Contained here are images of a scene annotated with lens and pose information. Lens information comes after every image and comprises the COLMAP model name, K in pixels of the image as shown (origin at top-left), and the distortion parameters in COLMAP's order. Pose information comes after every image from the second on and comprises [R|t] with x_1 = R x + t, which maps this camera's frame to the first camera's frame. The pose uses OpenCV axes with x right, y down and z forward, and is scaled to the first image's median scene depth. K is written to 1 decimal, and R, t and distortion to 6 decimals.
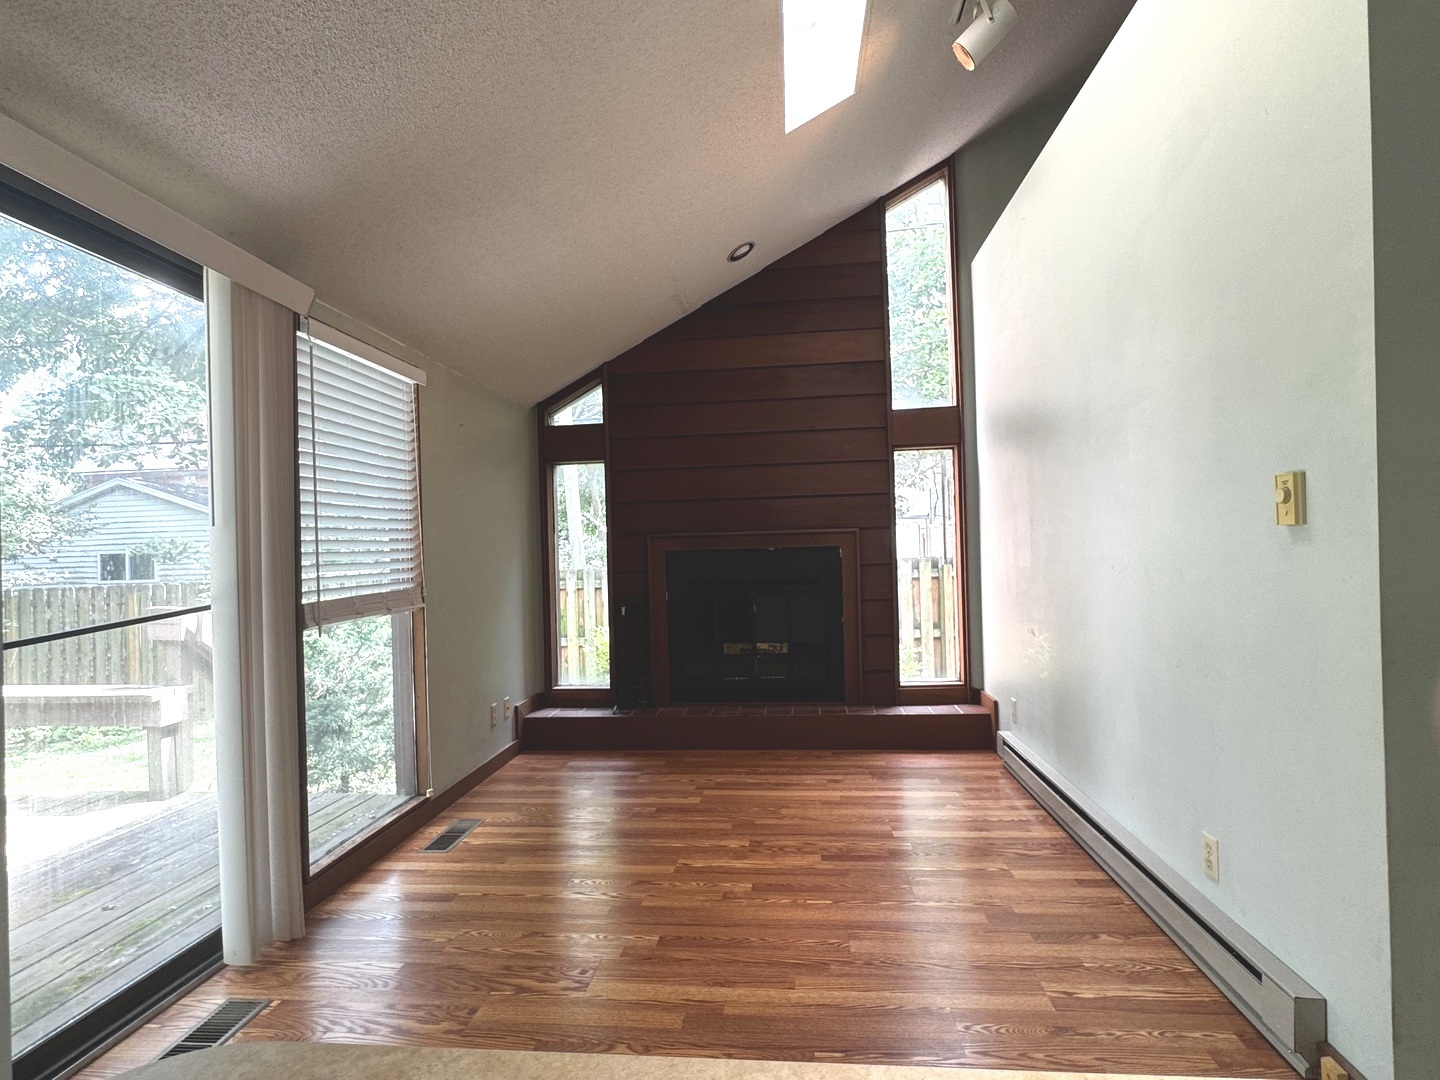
lens RADIAL K [[762.4, 0, 720.0], [0, 762.4, 540.0], [0, 0, 1]] dist [0.002583, 0.000390]
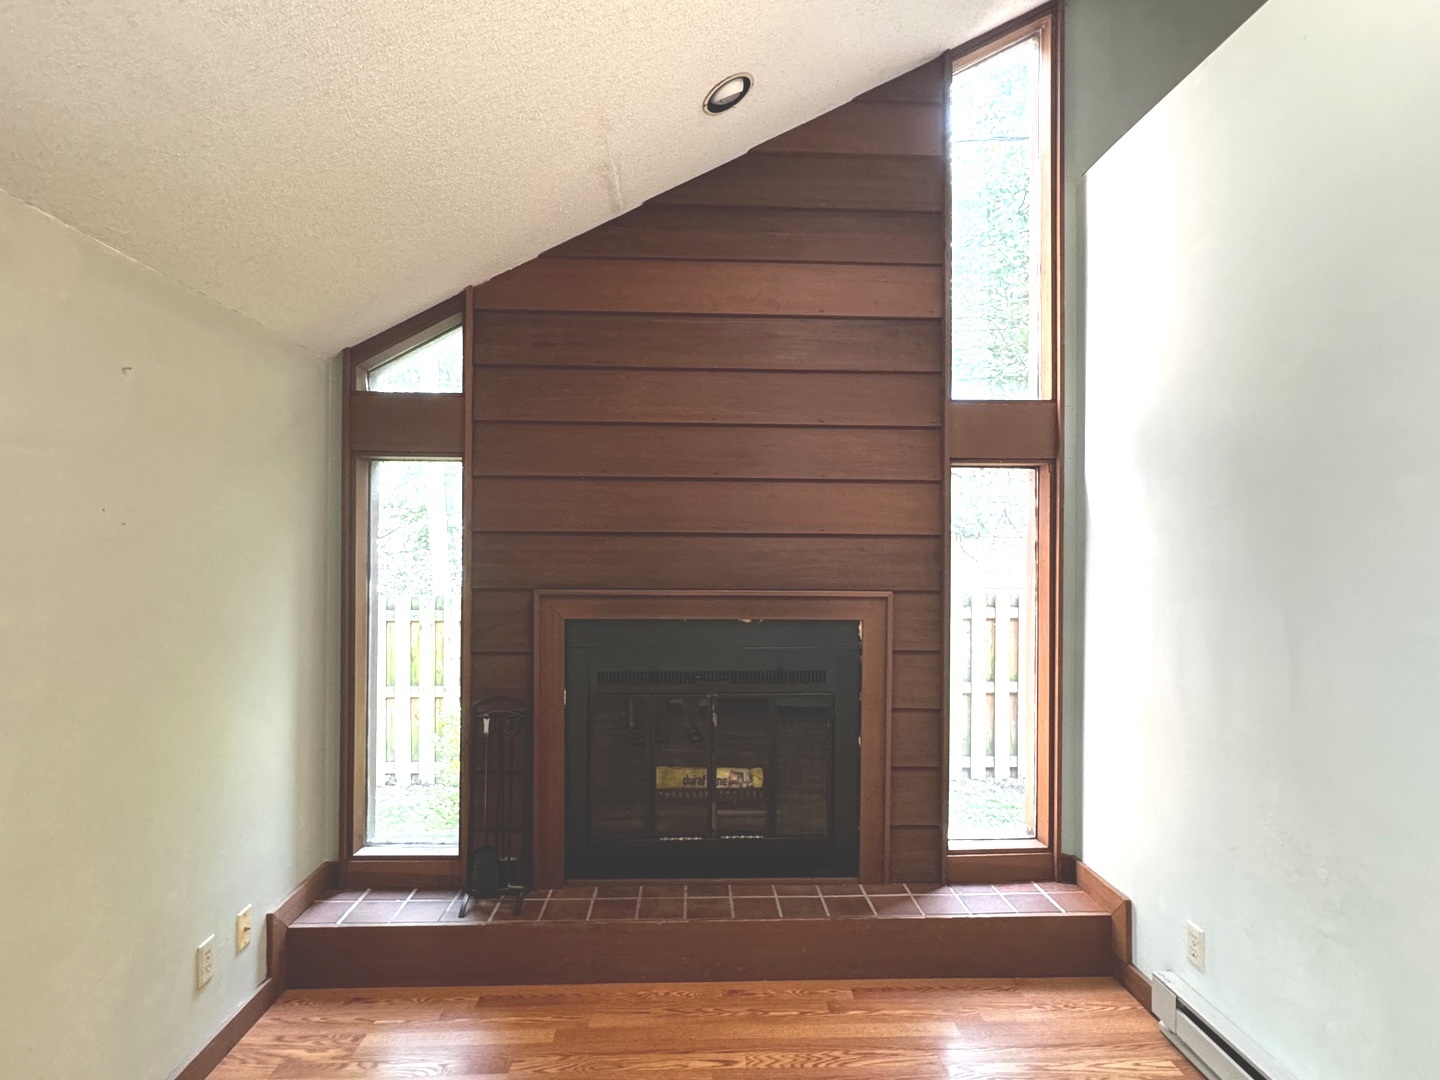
lens RADIAL K [[758.4, 0, 720.0], [0, 758.4, 540.0], [0, 0, 1]] dist [-0.002552, -0.000211]
pose [[0.988413, 0.034985, 0.147701, -0.043887], [-0.035524, 0.999368, 0.001012, -0.052219], [-0.147572, -0.006247, 0.989032, 0.424602]]
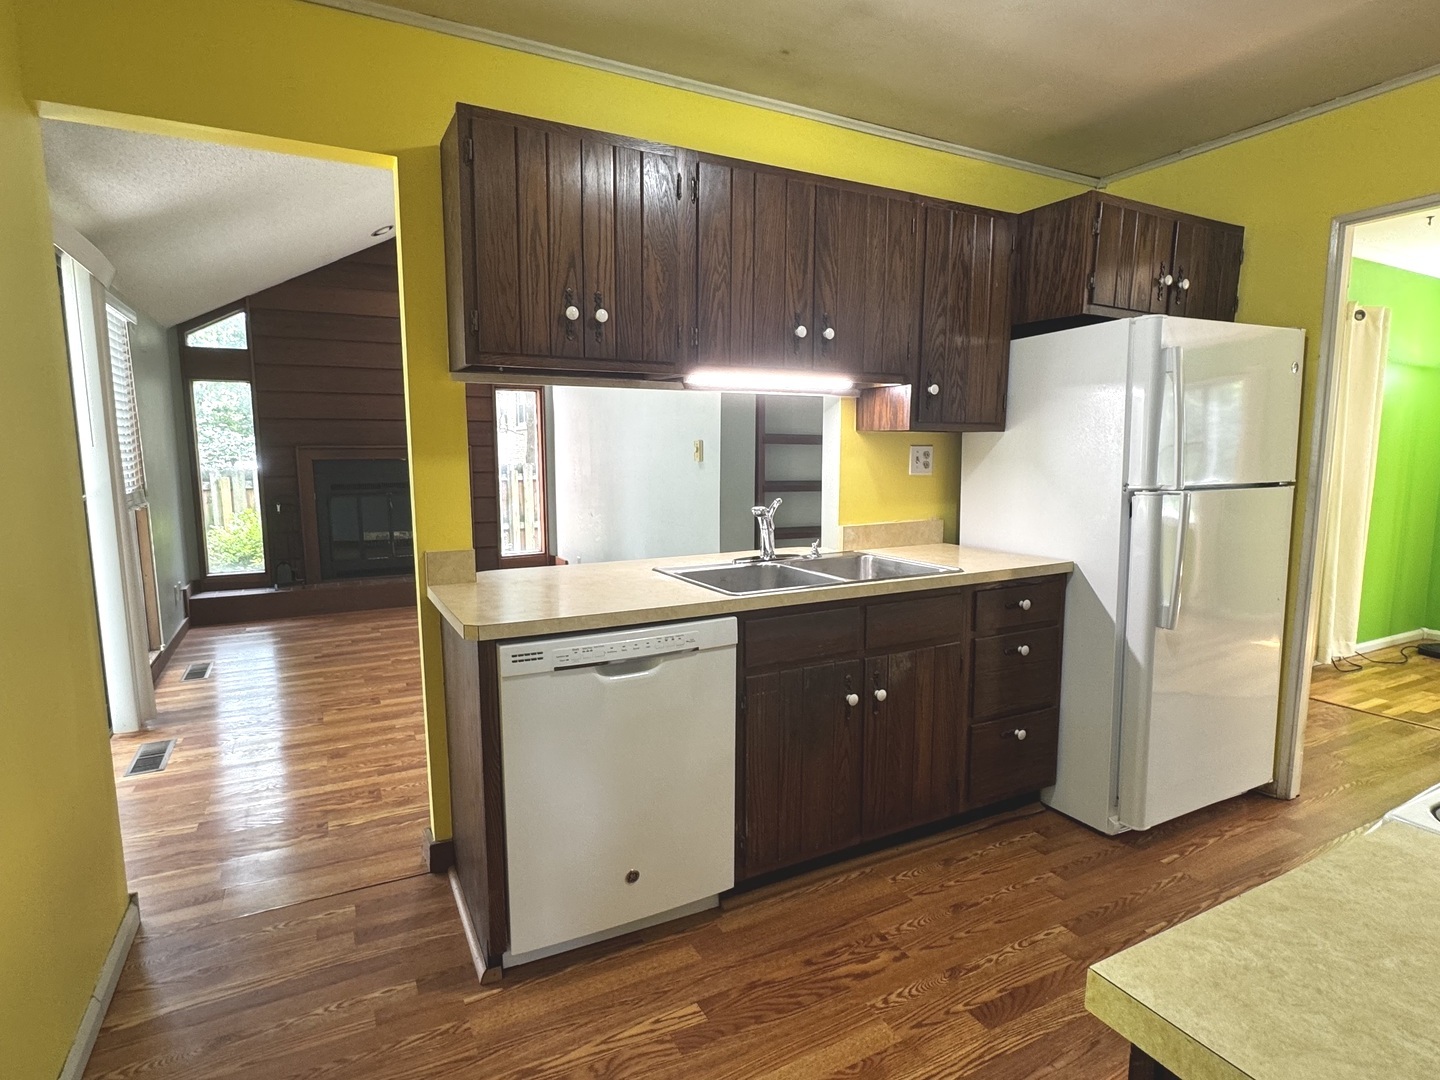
lens RADIAL K [[762.4, 0, 720.0], [0, 762.4, 540.0], [0, 0, 1]] dist [0.002583, 0.000390]
pose [[0.832193, -0.043517, 0.552775, -0.221499], [-0.027709, 0.992406, 0.119842, -0.024452], [-0.553793, -0.115048, 0.824668, -0.425744]]
